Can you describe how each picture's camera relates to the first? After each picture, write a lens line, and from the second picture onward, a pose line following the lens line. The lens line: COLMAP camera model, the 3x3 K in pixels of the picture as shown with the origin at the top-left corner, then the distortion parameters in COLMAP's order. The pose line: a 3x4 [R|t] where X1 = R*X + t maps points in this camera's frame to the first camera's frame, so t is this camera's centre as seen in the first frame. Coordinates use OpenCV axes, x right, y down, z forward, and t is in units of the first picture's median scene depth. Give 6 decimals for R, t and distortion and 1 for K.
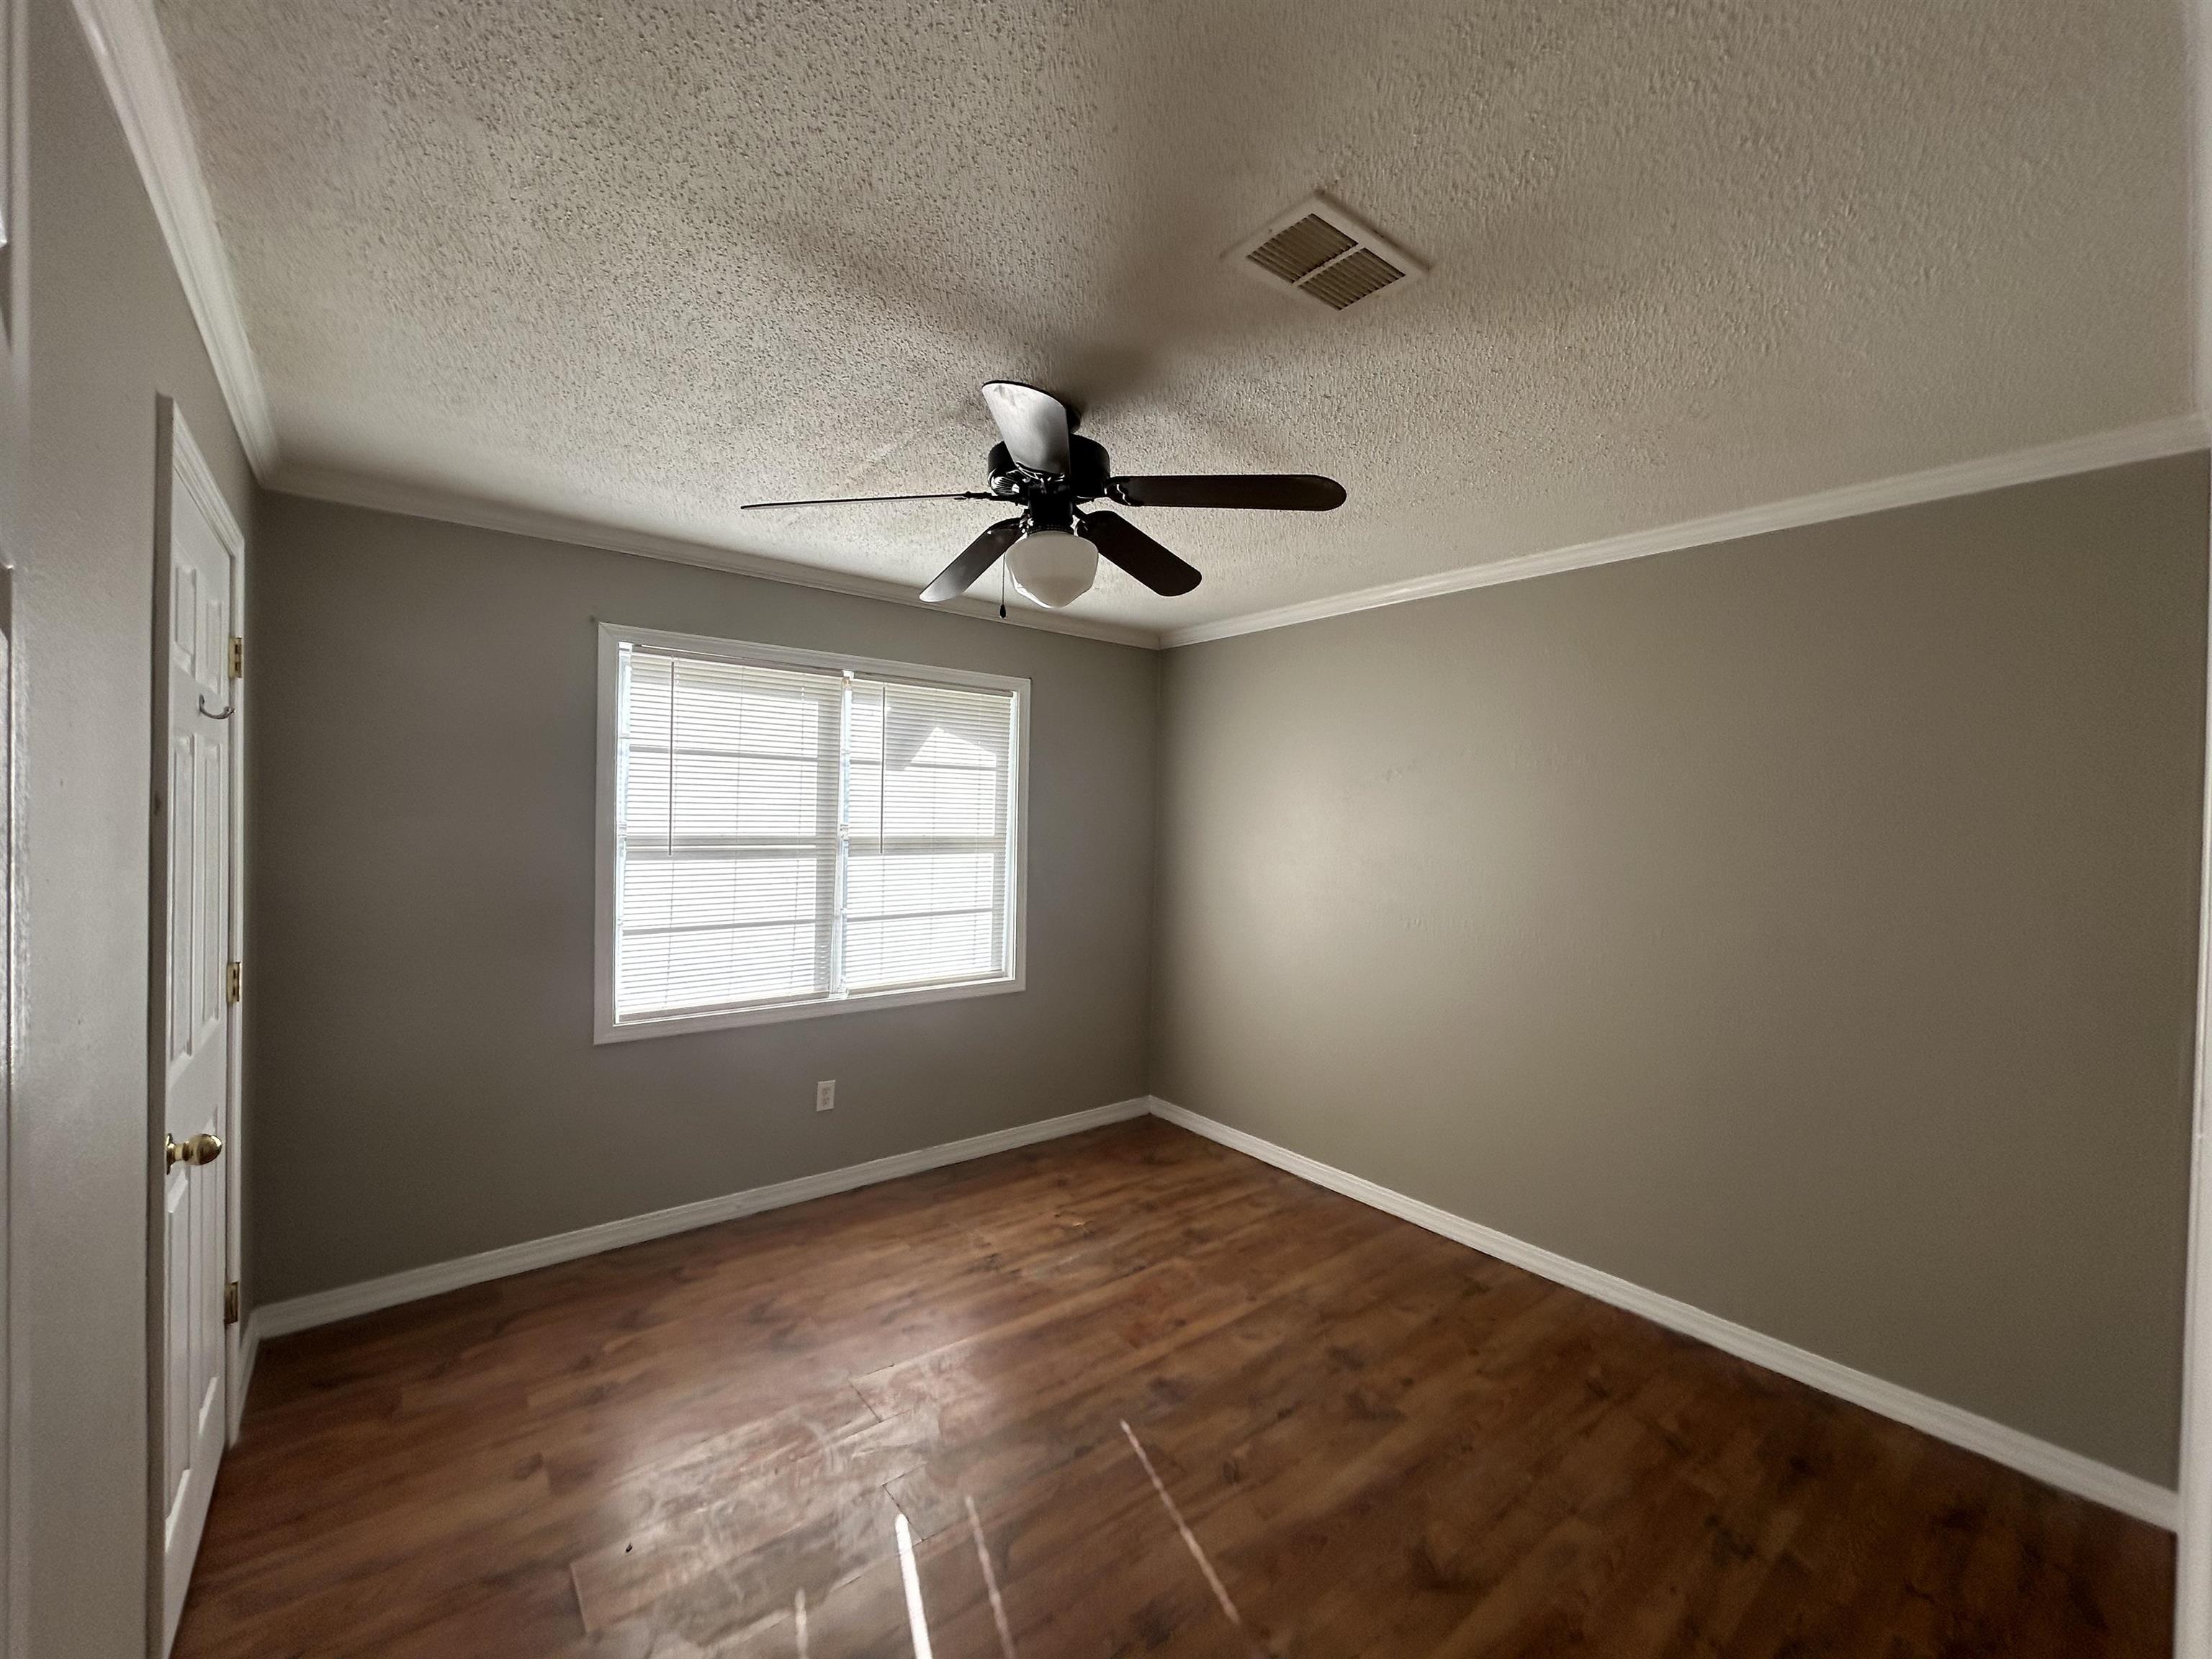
lens RADIAL K [[898.9, 0, 1094.4], [0, 898.9, 826.4], [0, 0, 1]] dist [0.001832, 0.000508]
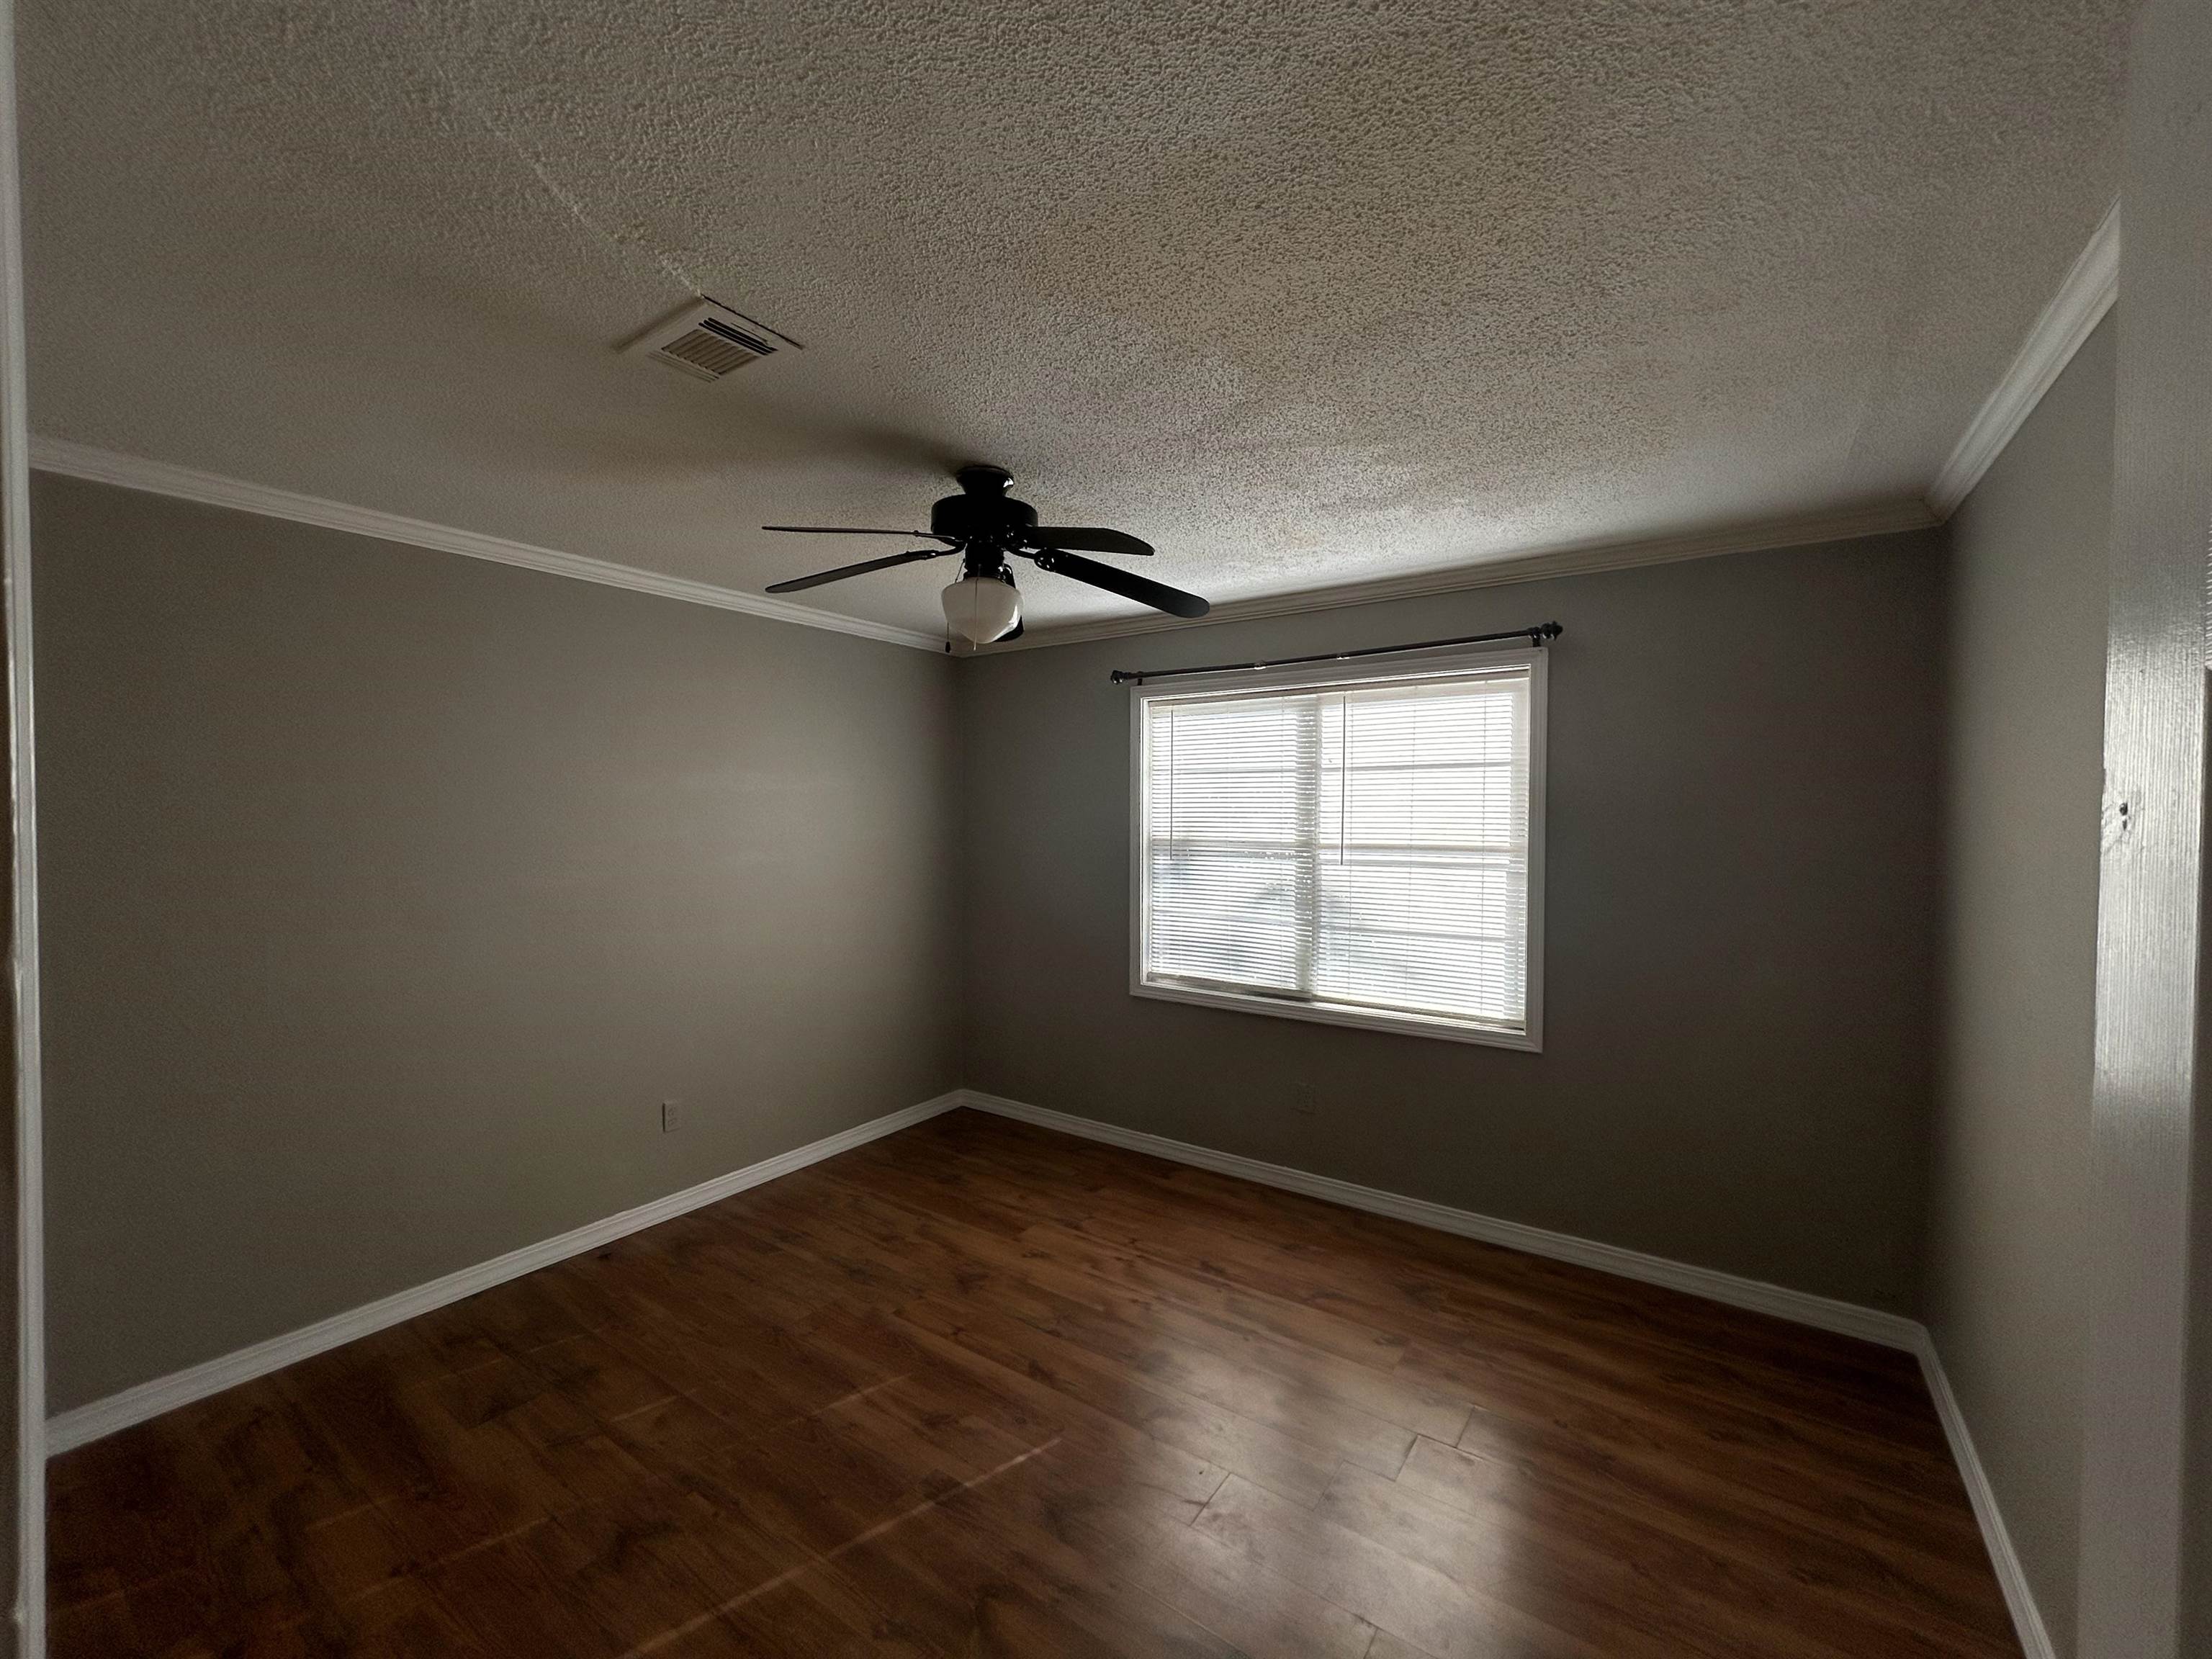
lens RADIAL K [[898.9, 0, 1100.2], [0, 898.9, 821.3], [0, 0, 1]] dist [0.001832, 0.000508]
pose [[0.308705, -0.010312, -0.951102, 0.623779], [-0.013242, 0.999798, -0.015138, 0.004472], [0.951066, 0.017267, 0.308506, 0.470974]]
